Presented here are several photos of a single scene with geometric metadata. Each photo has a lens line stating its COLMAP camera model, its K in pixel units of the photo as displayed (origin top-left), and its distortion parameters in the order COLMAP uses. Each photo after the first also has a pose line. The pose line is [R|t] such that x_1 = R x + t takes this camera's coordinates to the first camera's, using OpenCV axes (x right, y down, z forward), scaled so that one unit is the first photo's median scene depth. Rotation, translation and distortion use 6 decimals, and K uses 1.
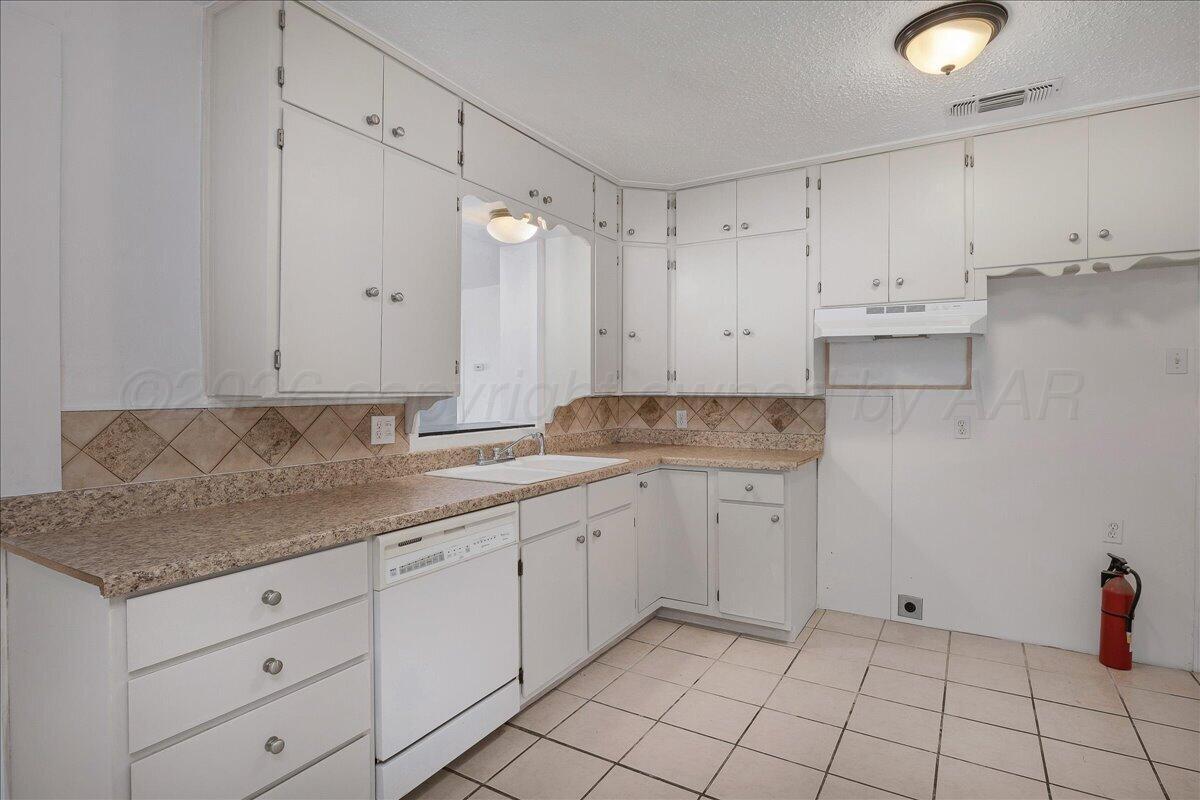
lens RADIAL K [[606.3, 0, 602.9], [0, 606.3, 396.0], [0, 0, 1]] dist [-0.011324, 0.000343]
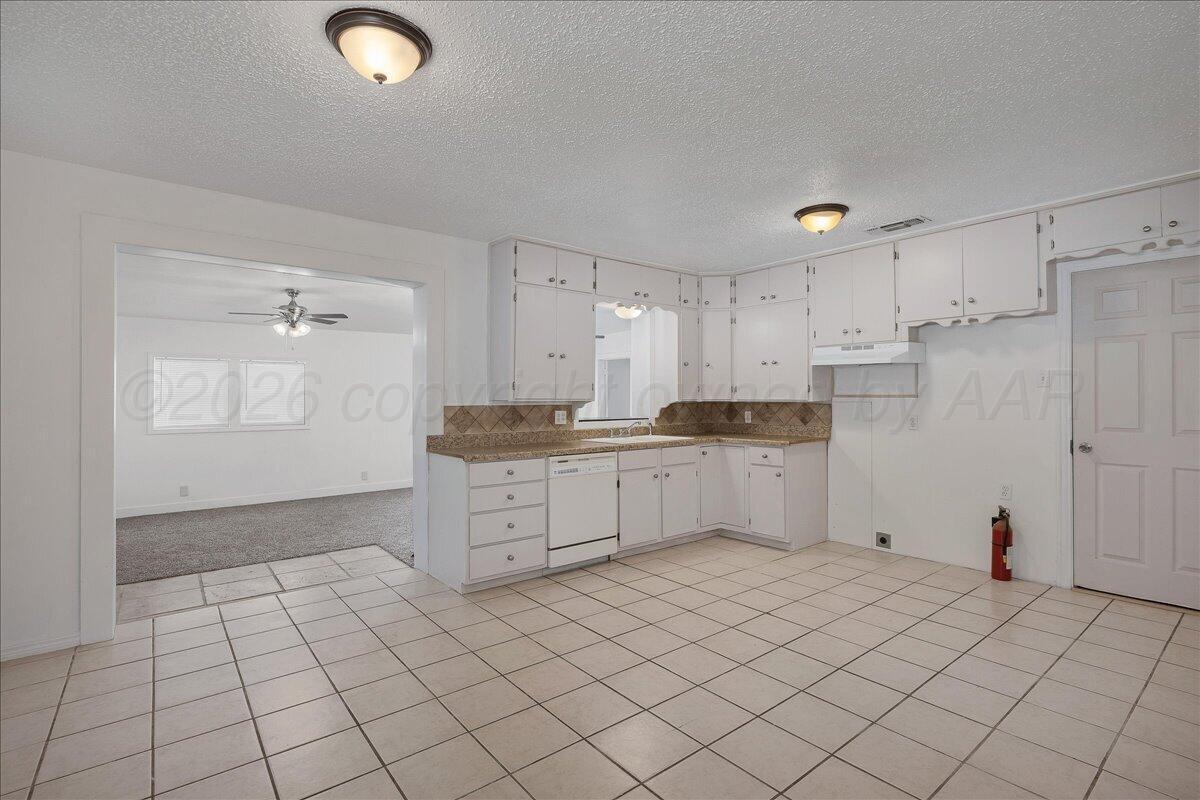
lens RADIAL K [[563.2, 0, 603.2], [0, 563.2, 396.7], [0, 0, 1]] dist [0.000757, 0.000700]
pose [[0.938443, -0.002121, -0.345427, 0.369871], [-0.002480, 0.999914, -0.012878, 0.007778], [0.345424, 0.012942, 0.938357, -0.638403]]
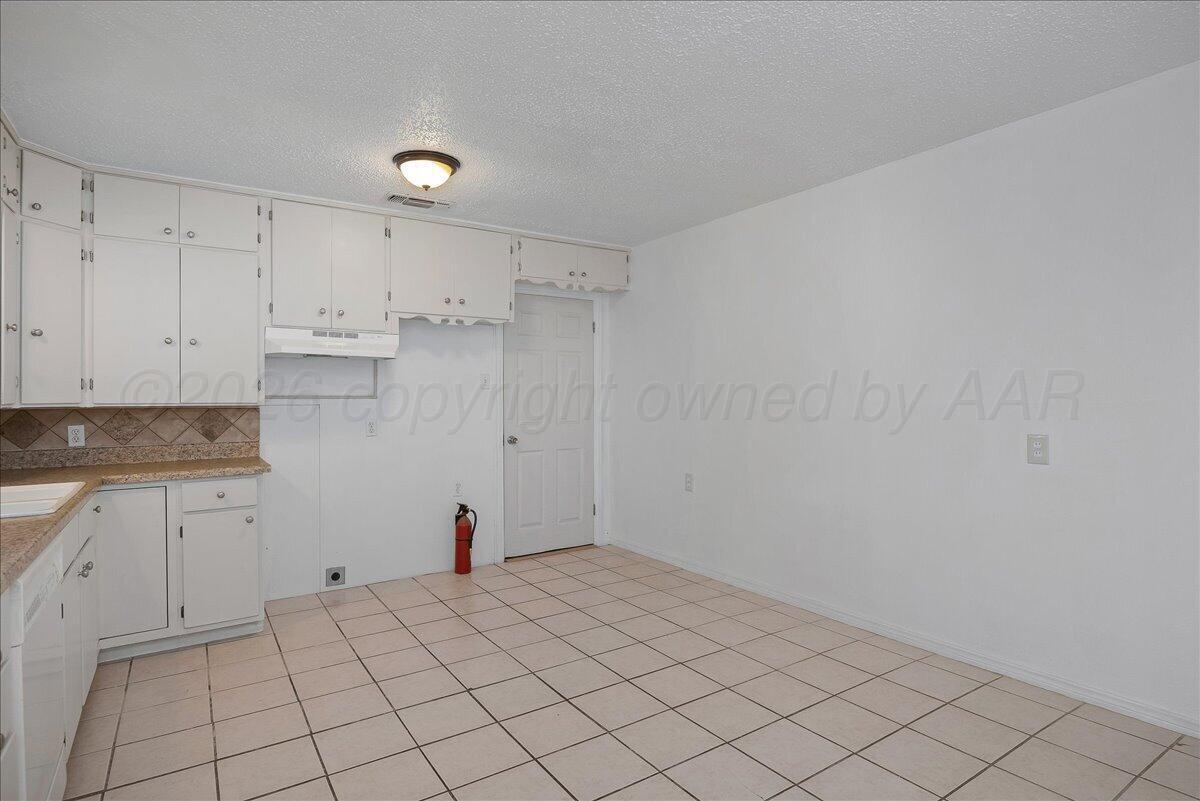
lens RADIAL K [[638.7, 0, 598.6], [0, 638.7, 397.8], [0, 0, 1]] dist [-0.003148, -0.000198]
pose [[0.428998, -0.001749, 0.903304, -0.474581], [0.016015, 0.999856, -0.005670, 0.002880], [-0.903164, 0.016899, 0.428964, -0.049687]]
